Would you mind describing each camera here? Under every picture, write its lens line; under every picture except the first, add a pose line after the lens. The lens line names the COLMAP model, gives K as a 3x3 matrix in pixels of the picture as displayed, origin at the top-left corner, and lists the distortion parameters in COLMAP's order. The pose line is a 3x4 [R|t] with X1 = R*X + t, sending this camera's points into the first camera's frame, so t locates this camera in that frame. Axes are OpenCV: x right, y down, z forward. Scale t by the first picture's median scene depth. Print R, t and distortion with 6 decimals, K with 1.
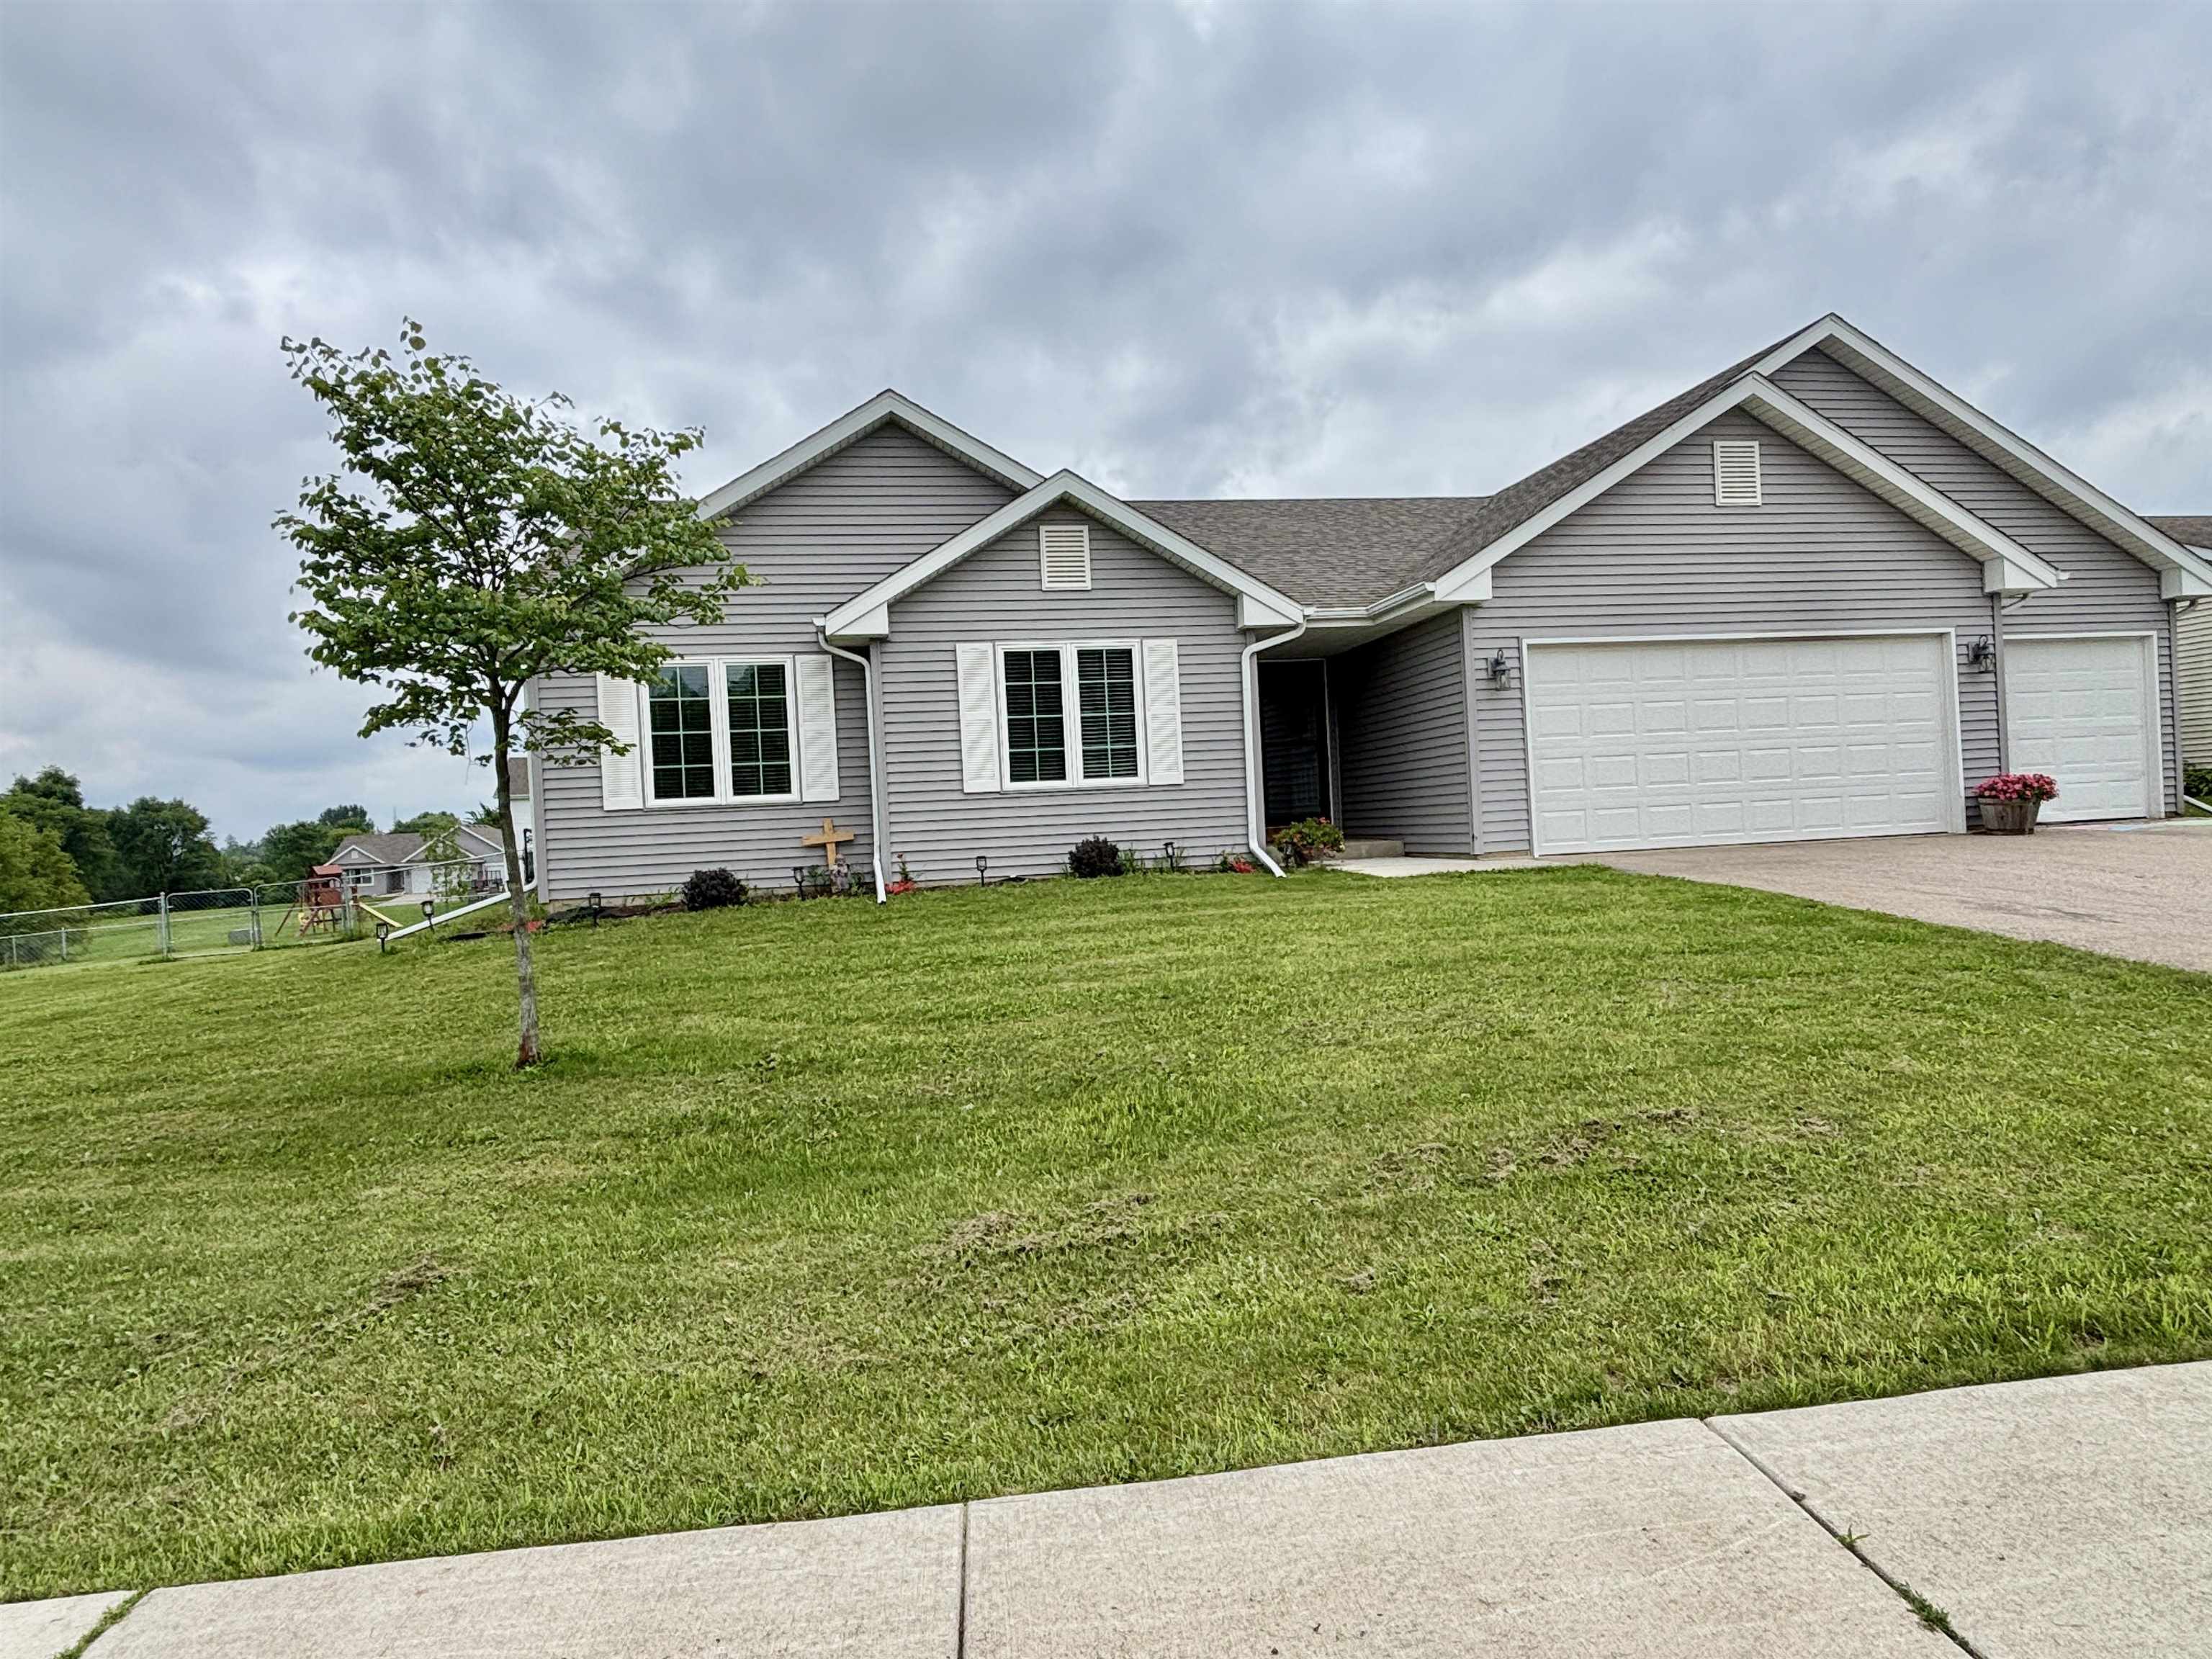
lens RADIAL K [[1307.5, 0, 1111.0], [0, 1307.5, 810.3], [0, 0, 1]] dist [-0.003079, 0.000009]
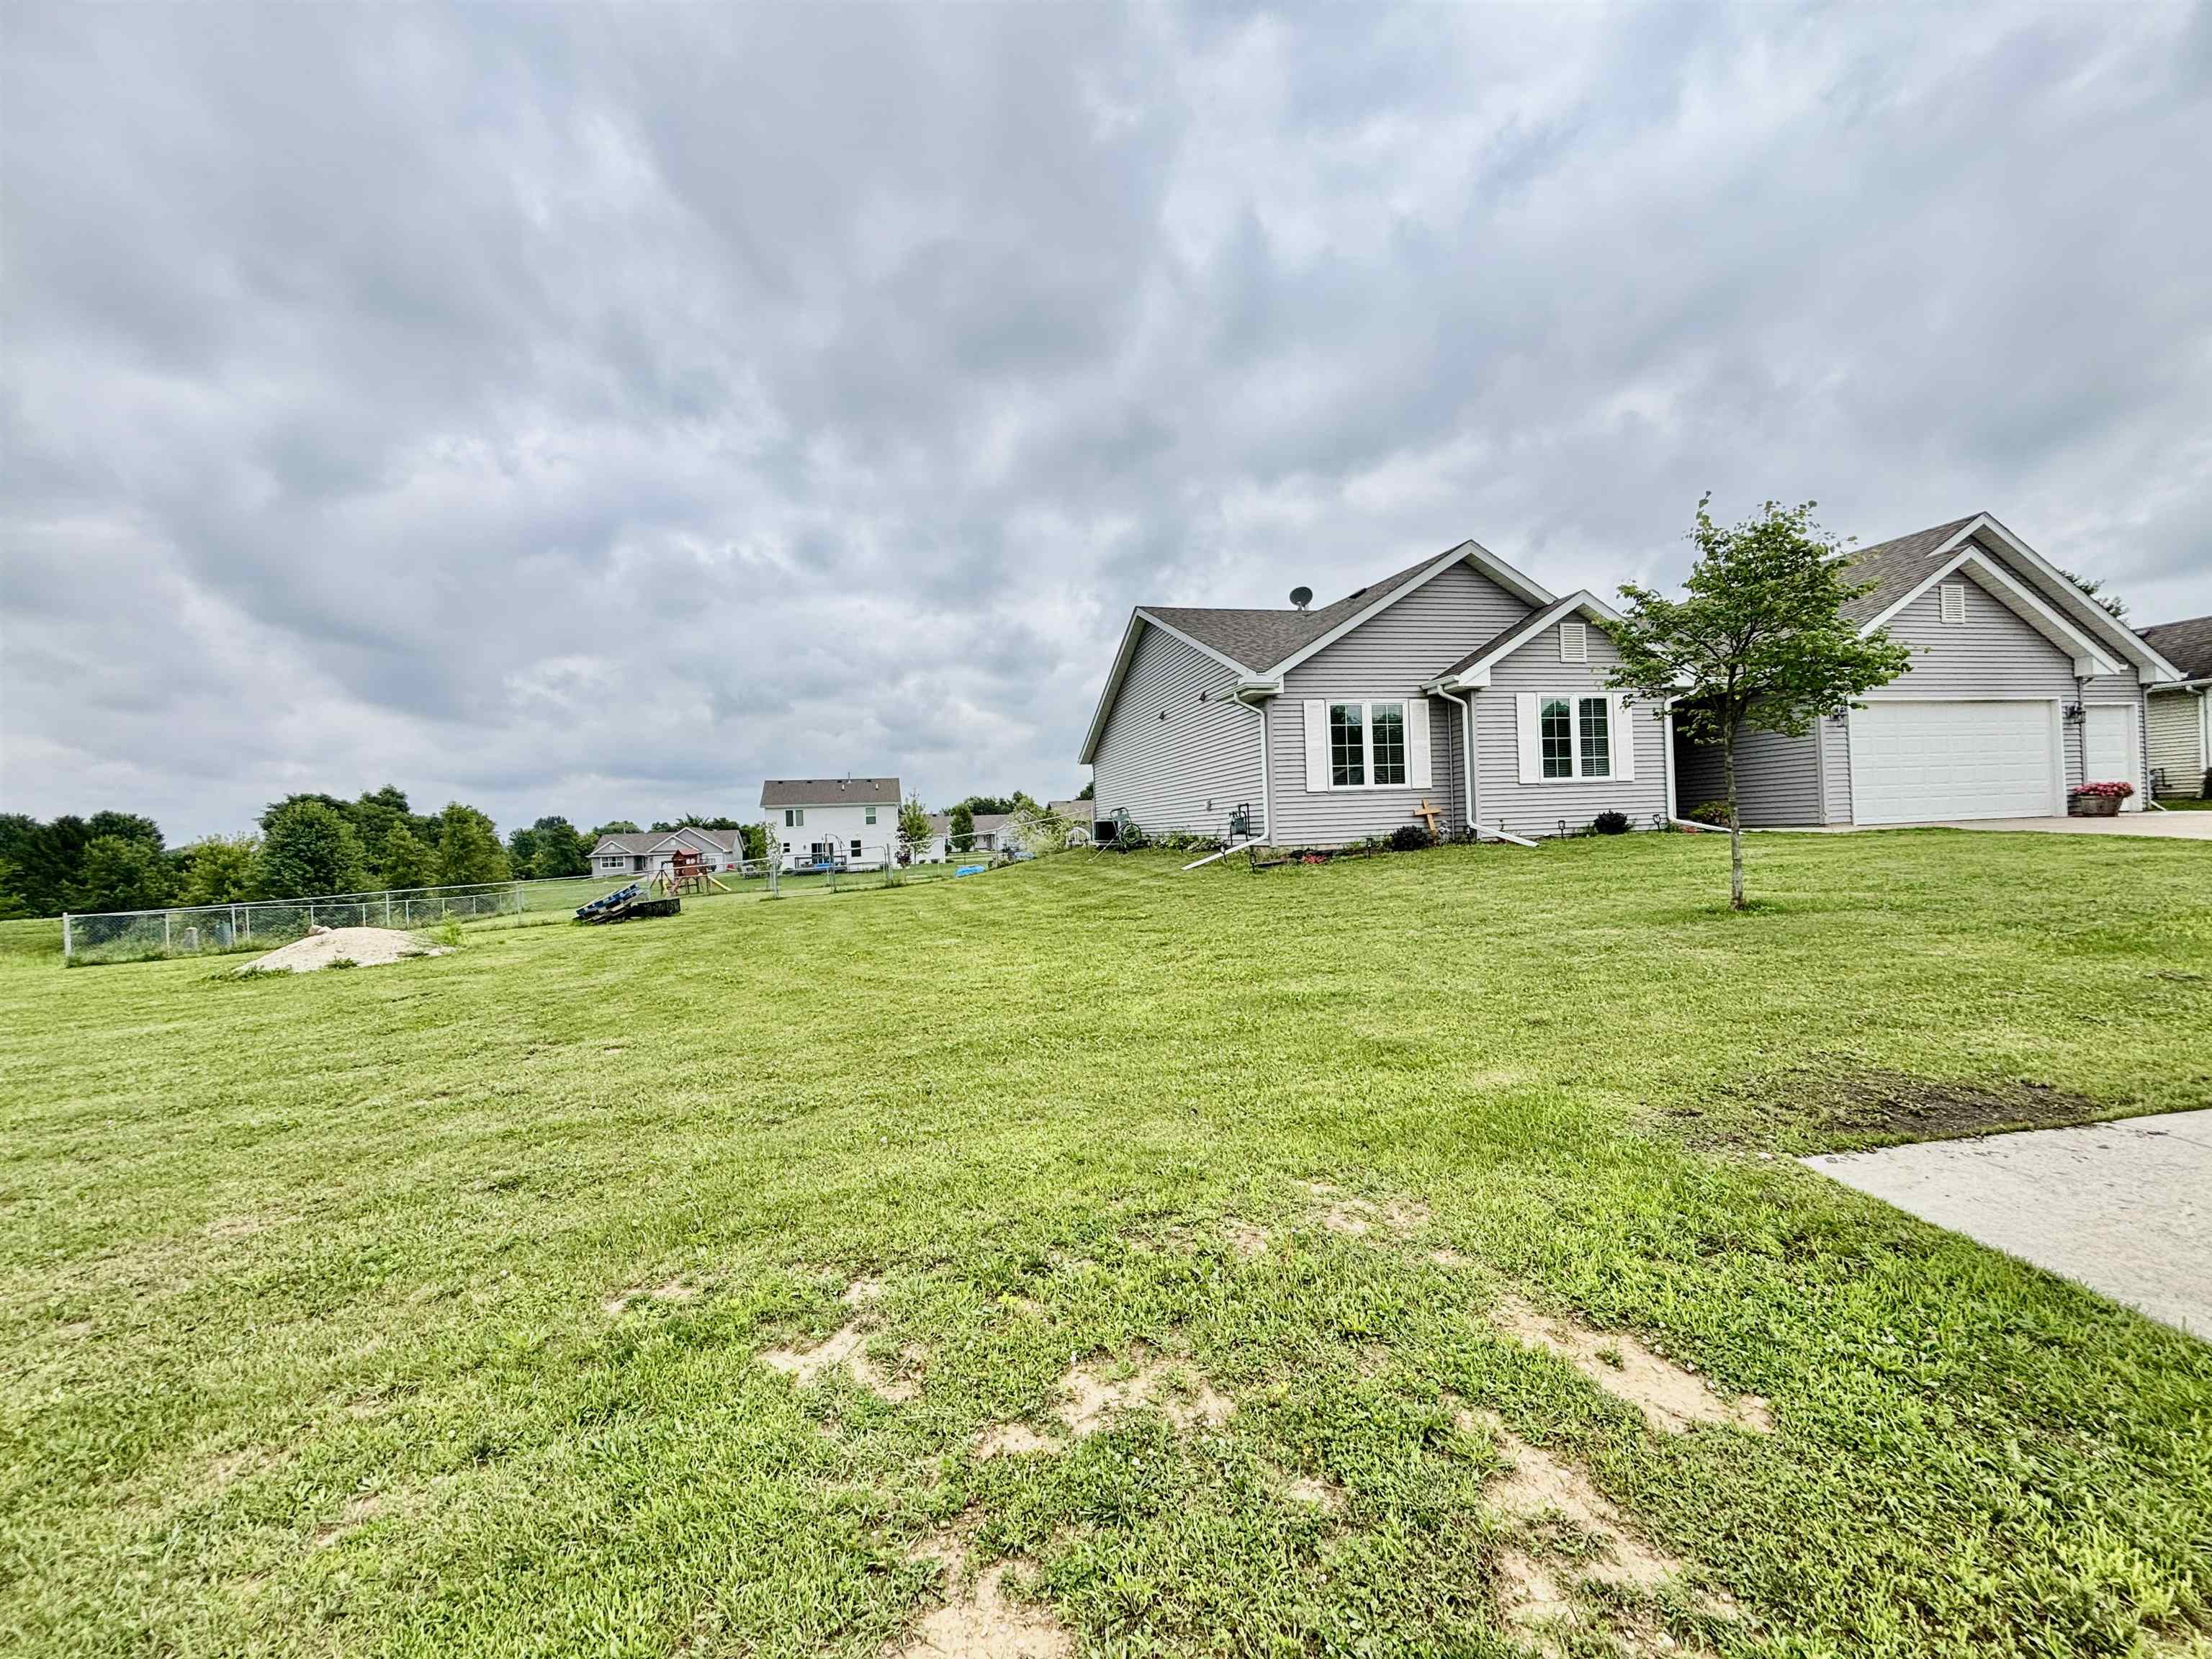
lens RADIAL K [[887.8, 0, 1106.1], [0, 887.8, 852.6], [0, 0, 1]] dist [0.000441, -0.000195]
pose [[0.997859, 0.008817, 0.064801, -0.415951], [-0.010531, 0.999602, 0.026166, 0.029107], [-0.064545, -0.026793, 0.997555, -0.049860]]
